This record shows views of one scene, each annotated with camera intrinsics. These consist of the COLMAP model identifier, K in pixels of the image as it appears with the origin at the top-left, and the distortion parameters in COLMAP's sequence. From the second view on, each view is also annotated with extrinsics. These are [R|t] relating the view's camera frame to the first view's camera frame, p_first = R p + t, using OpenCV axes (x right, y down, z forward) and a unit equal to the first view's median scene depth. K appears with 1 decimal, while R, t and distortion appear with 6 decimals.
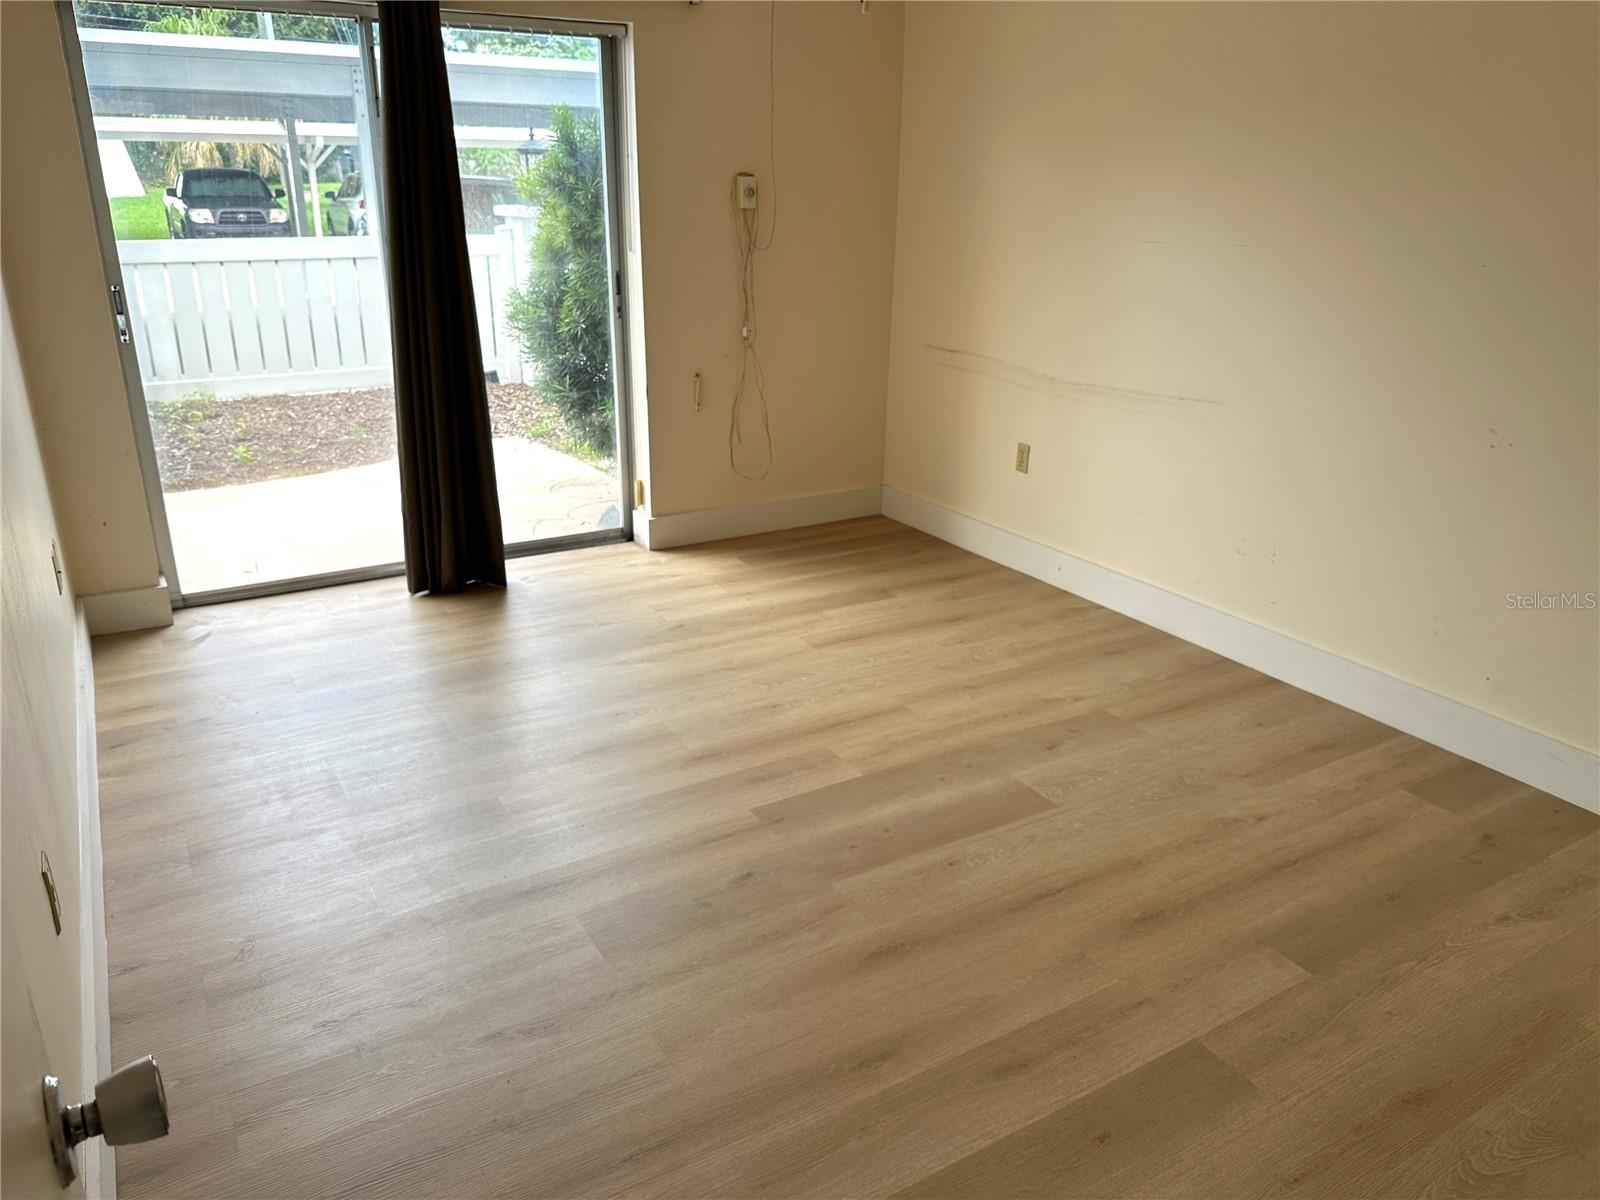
lens RADIAL K [[1121.2, 0, 798.5], [0, 1121.2, 597.8], [0, 0, 1]] dist [-0.011587, -0.006077]
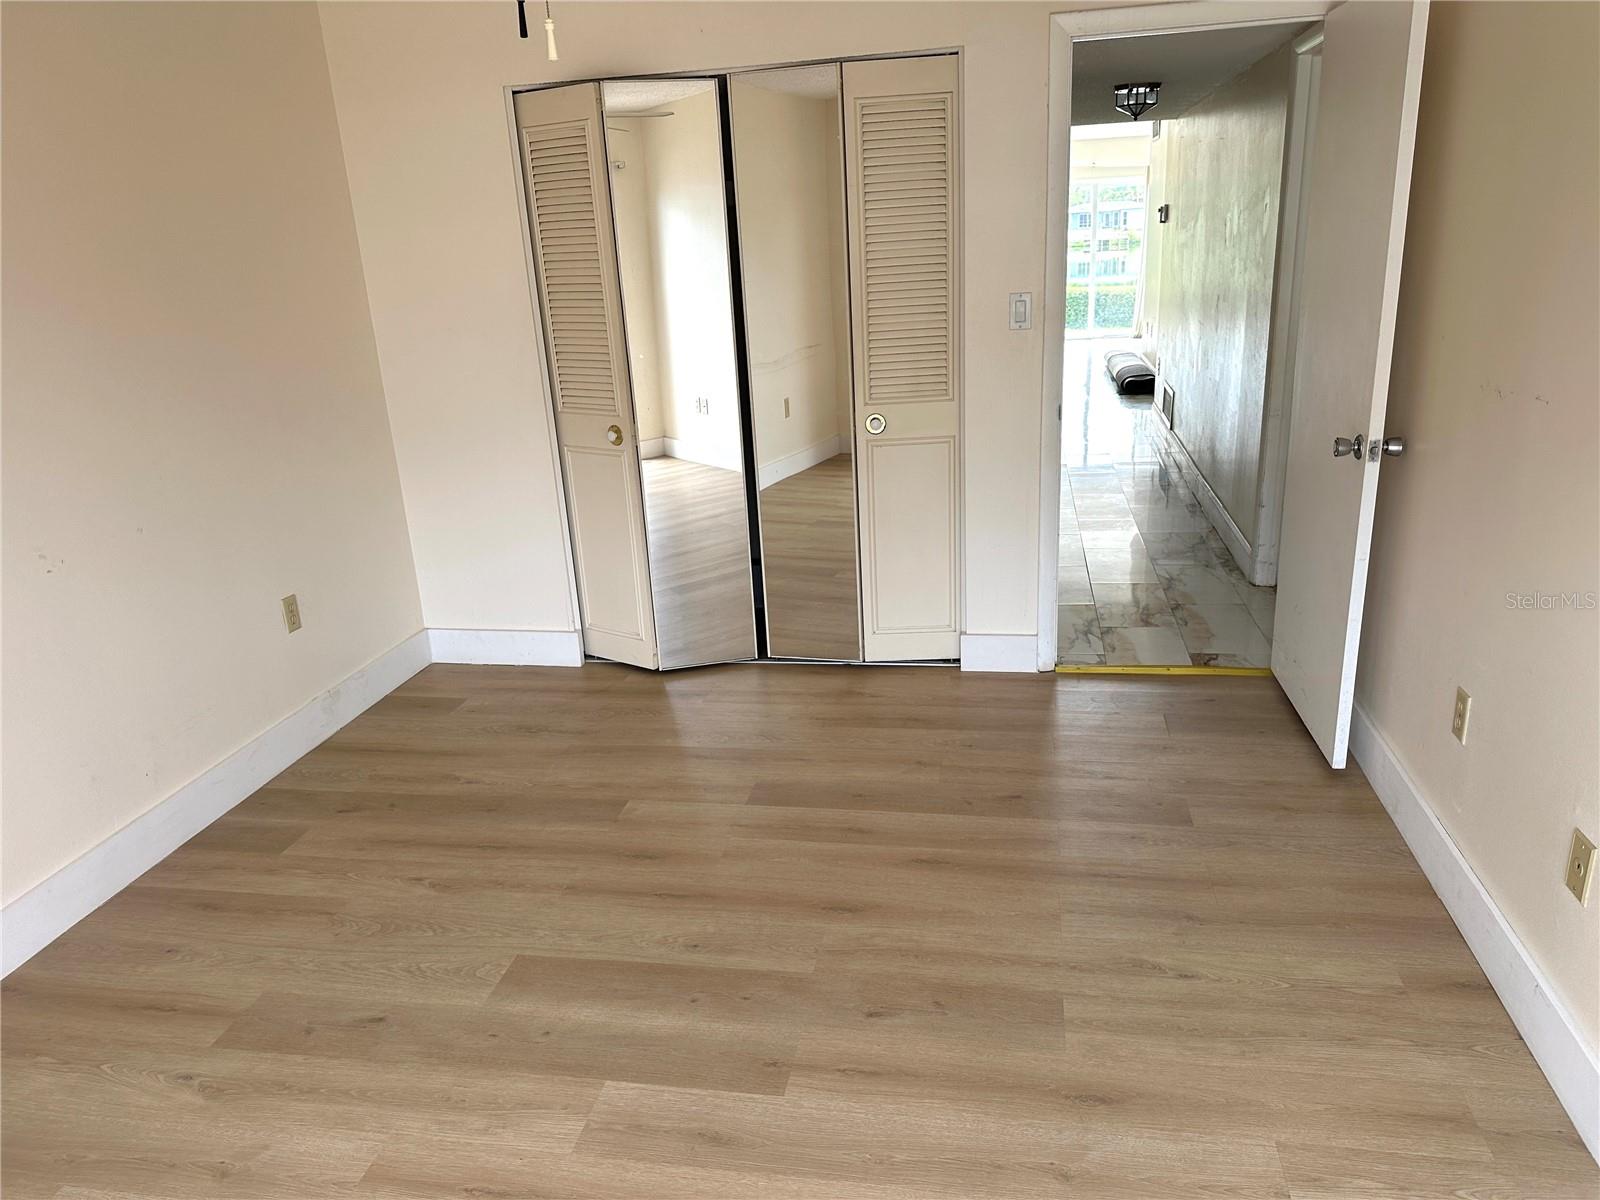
lens RADIAL K [[1121.2, 0, 799.2], [0, 1121.2, 602.1], [0, 0, 1]] dist [-0.011587, -0.006077]
pose [[-0.753858, -0.171555, 0.634245, -0.467380], [0.266413, 0.802583, 0.533746, -0.468310], [-0.600601, 0.571340, -0.559329, 1.222711]]
